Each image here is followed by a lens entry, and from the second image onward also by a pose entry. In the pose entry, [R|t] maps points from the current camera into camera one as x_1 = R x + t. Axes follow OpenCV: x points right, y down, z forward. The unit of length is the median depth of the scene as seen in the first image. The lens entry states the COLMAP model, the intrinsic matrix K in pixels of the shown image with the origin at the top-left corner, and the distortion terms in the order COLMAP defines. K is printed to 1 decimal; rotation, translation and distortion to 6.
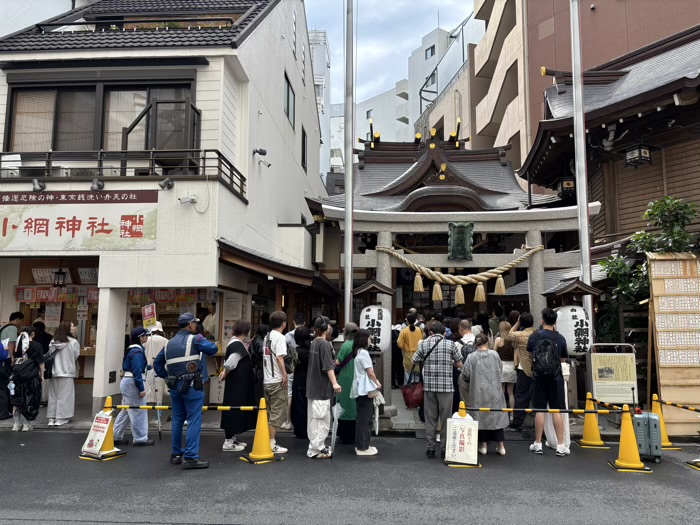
lens RADIAL K [[537.5, 0, 350.8], [0, 537.5, 264.4], [0, 0, 1]] dist [0.006432, 0.001696]
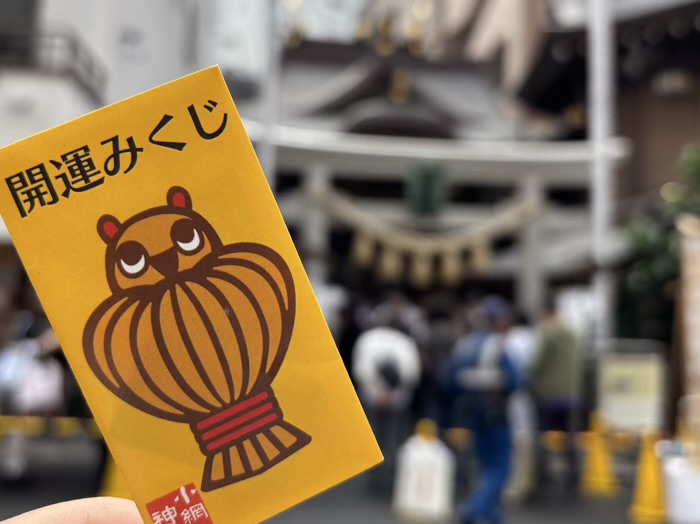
lens RADIAL K [[537.5, 0, 348.5], [0, 537.5, 258.7], [0, 0, 1]] dist [0.006432, 0.001696]
pose [[0.981899, 0.020414, 0.188303, -0.022481], [-0.044737, 0.991041, 0.125839, -0.037855], [-0.184047, -0.131985, 0.974016, 0.337919]]
